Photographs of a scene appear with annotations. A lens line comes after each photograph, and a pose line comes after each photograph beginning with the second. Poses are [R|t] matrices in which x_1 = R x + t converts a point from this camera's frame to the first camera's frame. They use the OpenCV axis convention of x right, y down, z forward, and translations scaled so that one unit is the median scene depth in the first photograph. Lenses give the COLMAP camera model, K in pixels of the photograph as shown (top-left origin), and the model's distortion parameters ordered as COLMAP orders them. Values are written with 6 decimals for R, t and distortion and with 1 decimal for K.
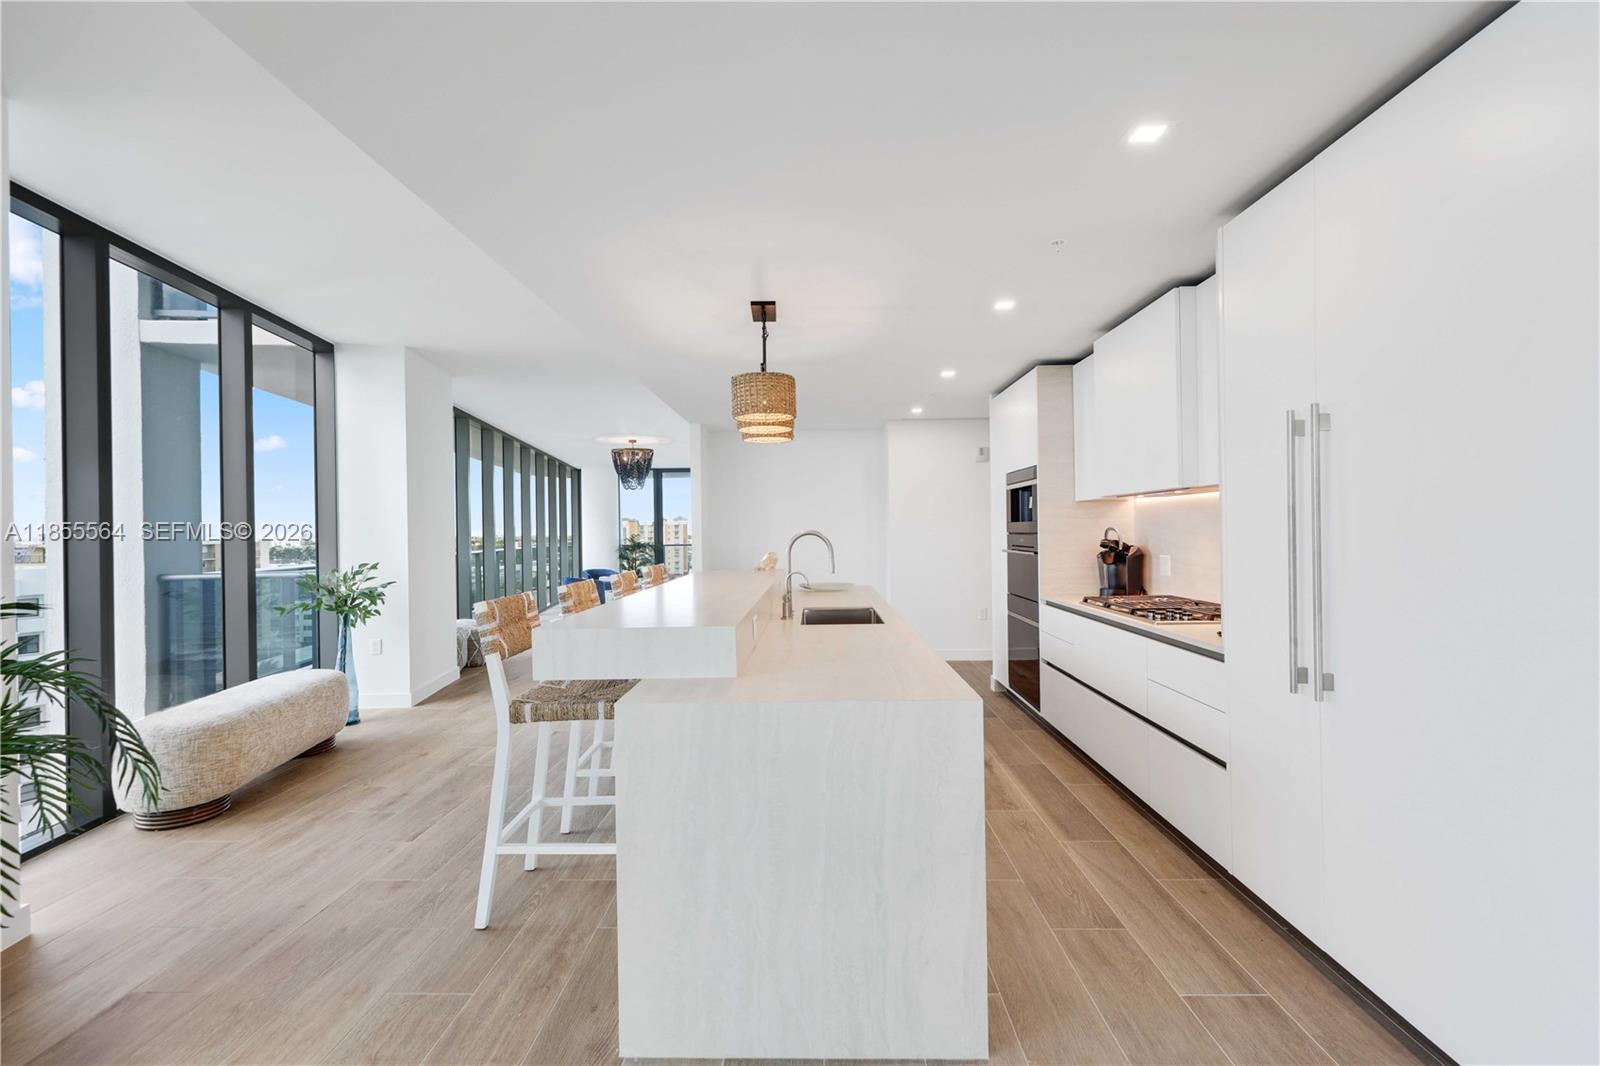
lens RADIAL K [[712.7, 0, 797.5], [0, 712.7, 532.2], [0, 0, 1]] dist [0.003646, 0.001338]
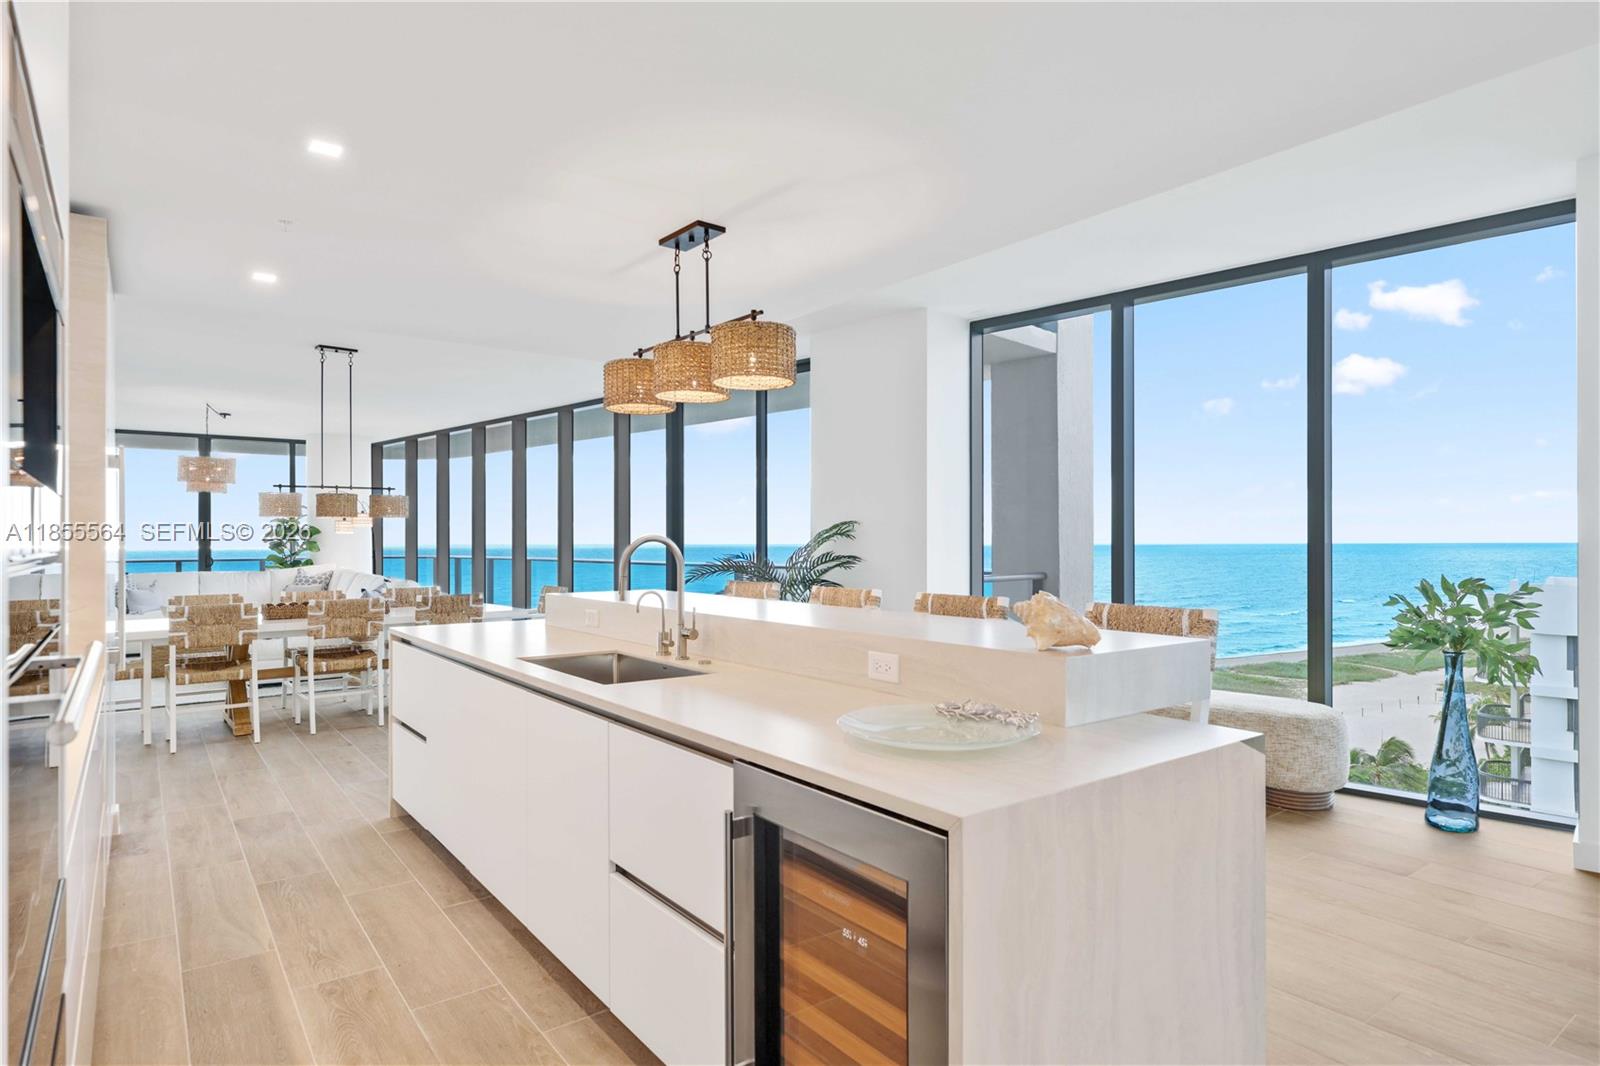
lens RADIAL K [[885.1, 0, 814.3], [0, 885.1, 541.9], [0, 0, 1]] dist [-0.001108, -0.001317]
pose [[-0.774408, 0.016942, -0.632460, 0.390053], [0.013937, 0.999856, 0.009718, -0.000911], [0.632533, -0.001289, -0.774532, 1.595925]]
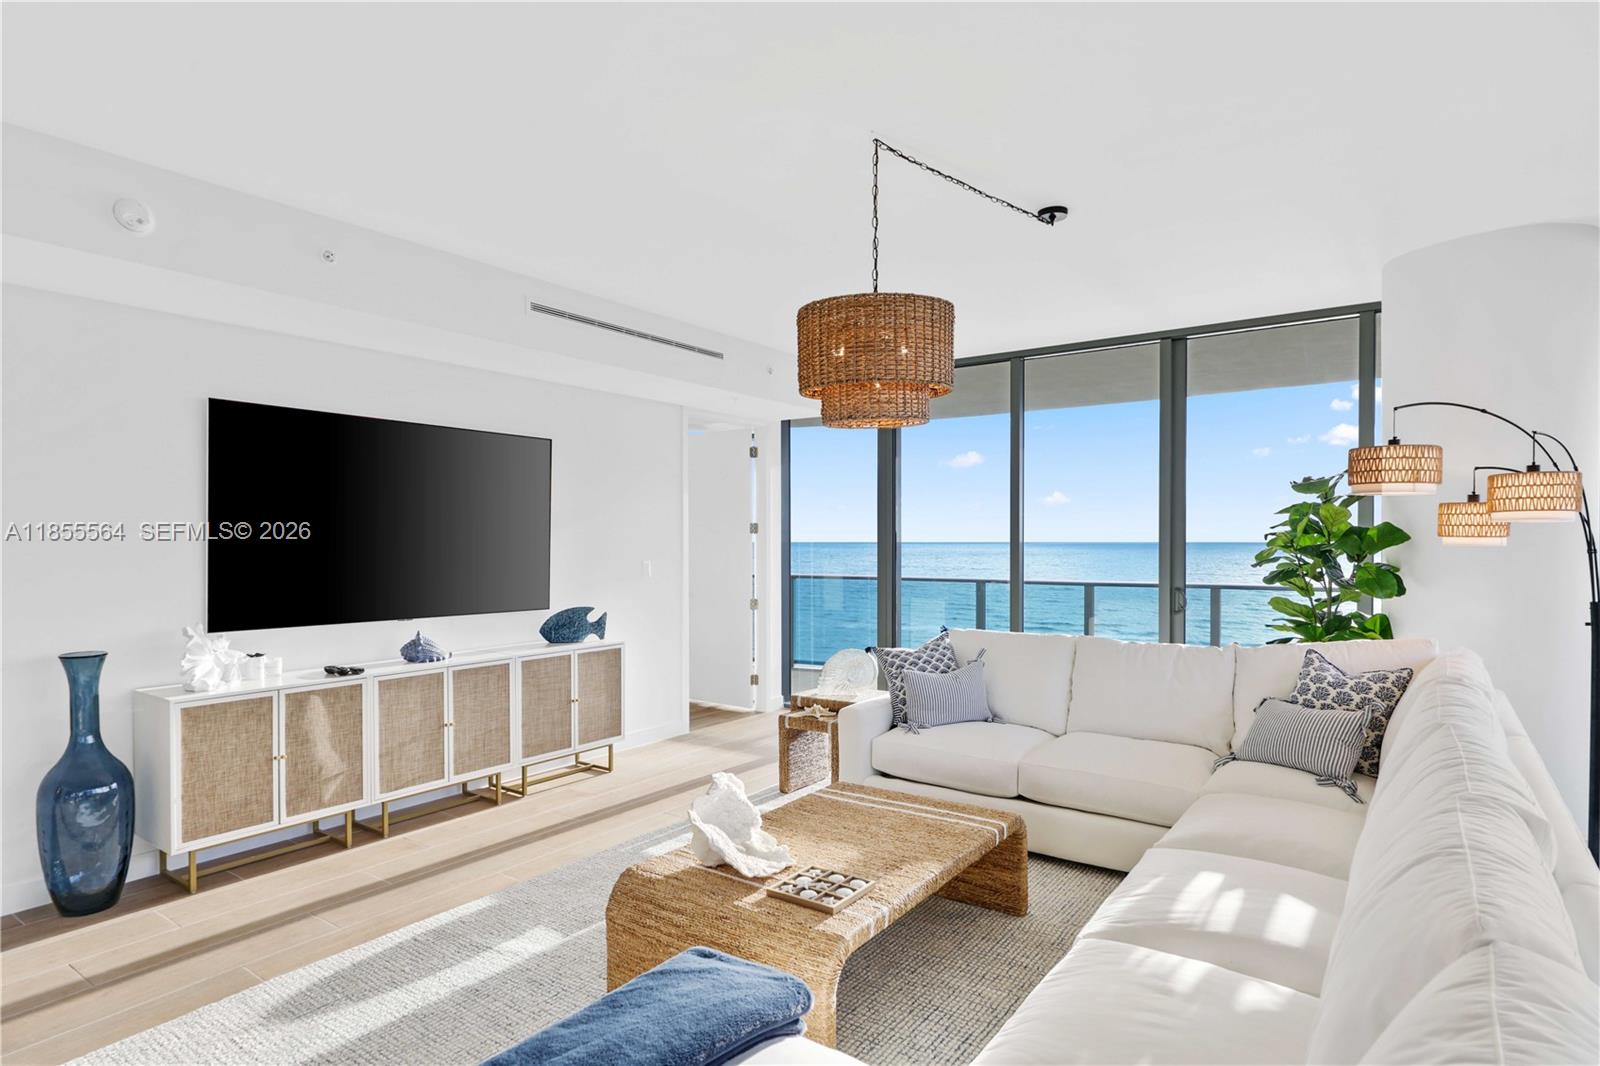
lens RADIAL K [[856.9, 0, 799.3], [0, 856.9, 549.5], [0, 0, 1]] dist [-0.004541, 0.005799]
pose [[-0.828649, 0.004575, 0.559750, -0.183544], [0.008630, 0.999952, 0.004602, -0.028441], [-0.559702, 0.008644, -0.828649, -0.583853]]
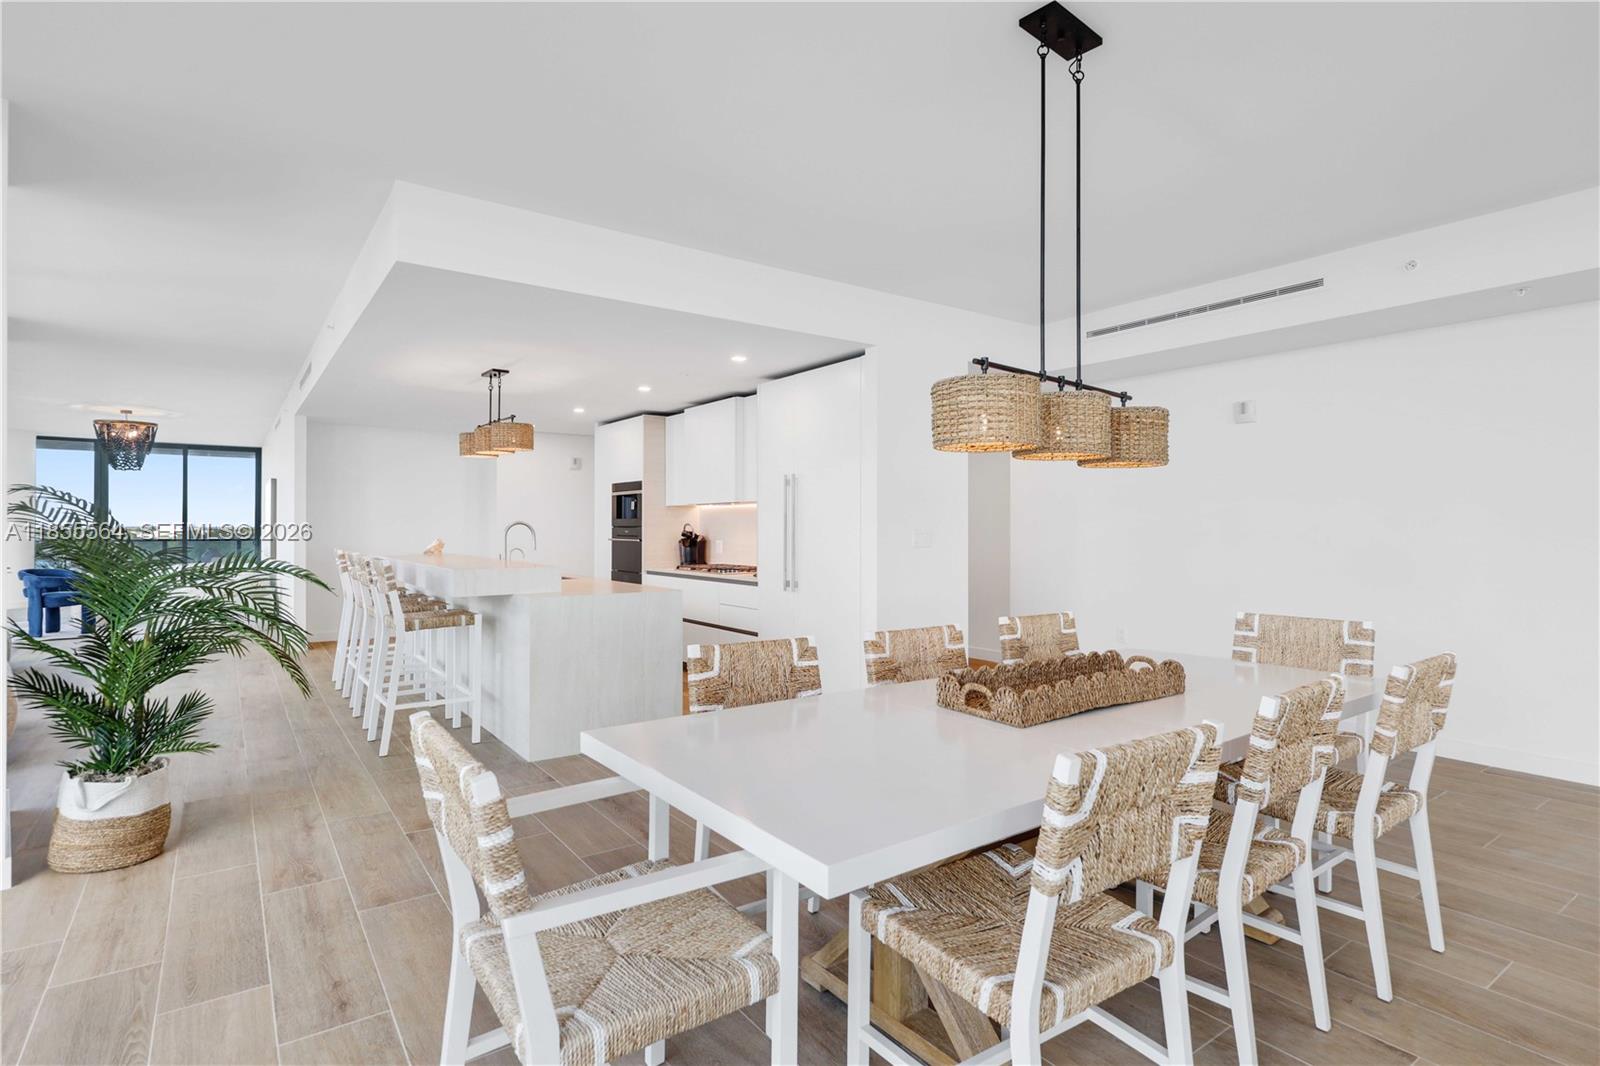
lens RADIAL K [[817.0, 0, 808.1], [0, 817.0, 528.1], [0, 0, 1]] dist [0.006485, -0.001443]
pose [[0.796186, 0.014629, 0.604876, -0.495177], [-0.011953, 0.999893, -0.008449, 0.017481], [-0.604934, -0.000503, 0.796275, -0.673423]]
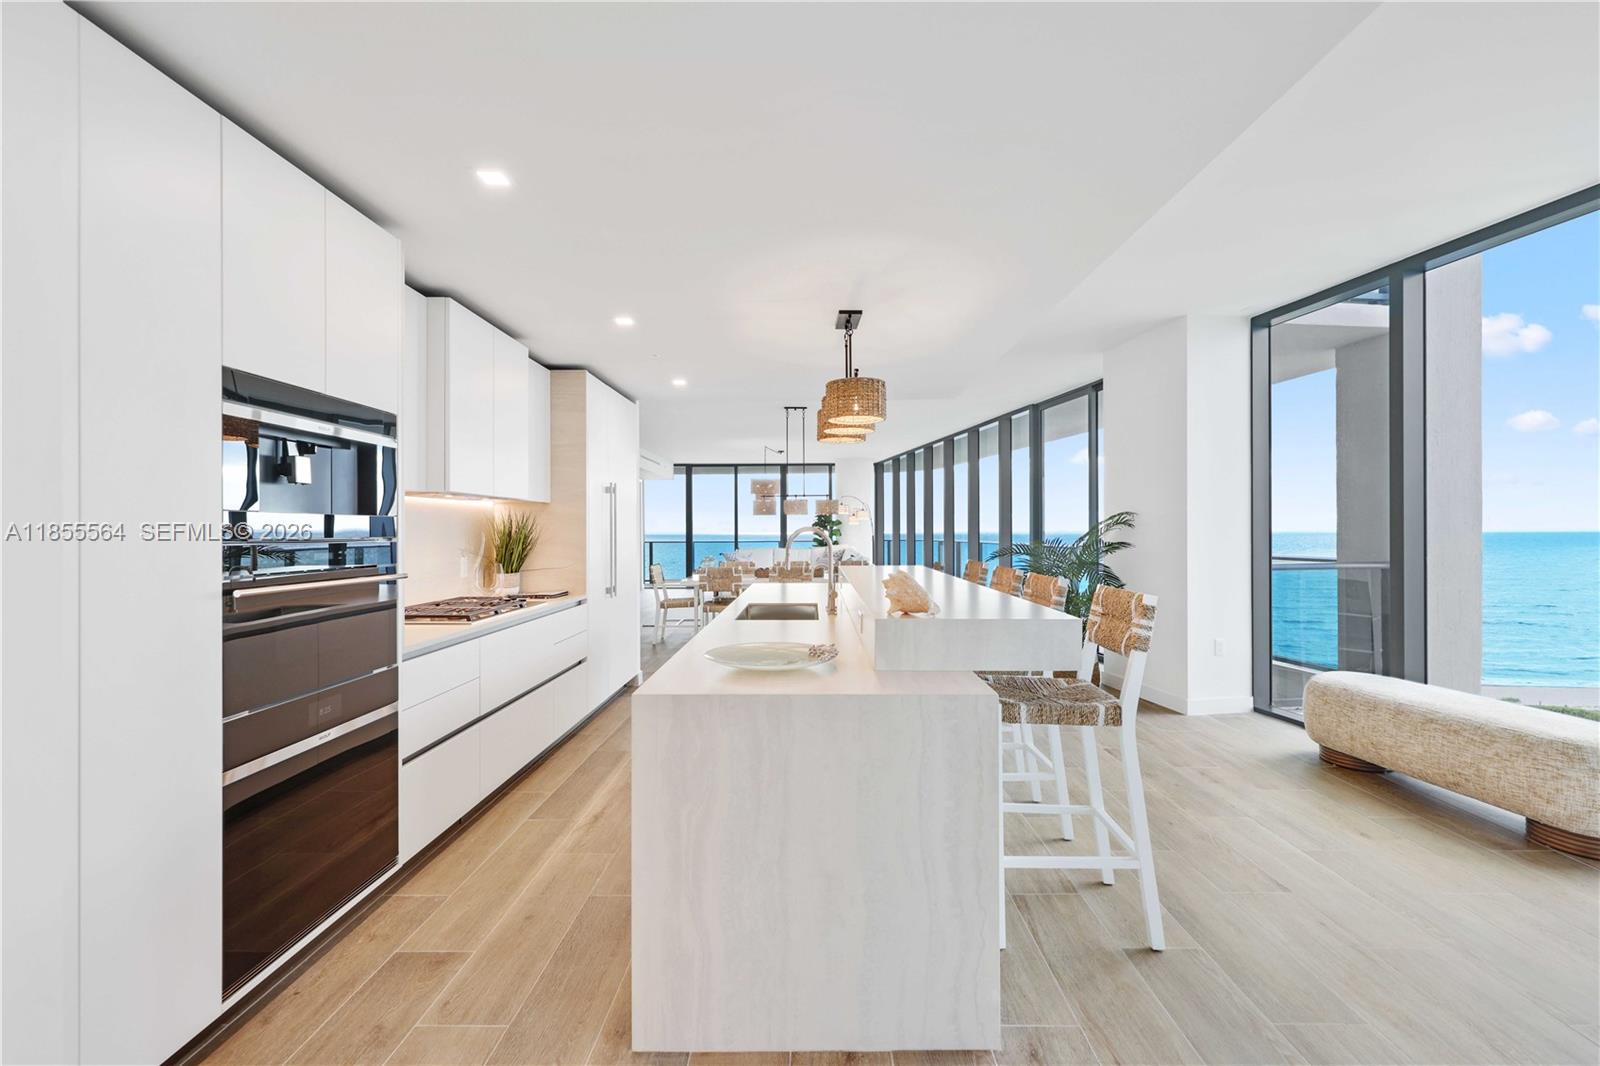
lens RADIAL K [[712.7, 0, 808.9], [0, 712.7, 536.5], [0, 0, 1]] dist [0.003646, 0.001338]
pose [[-0.999611, 0.018910, -0.020522, 0.034695], [0.018723, 0.999782, 0.009266, 0.001738], [0.020693, 0.008878, -0.999746, 1.845431]]
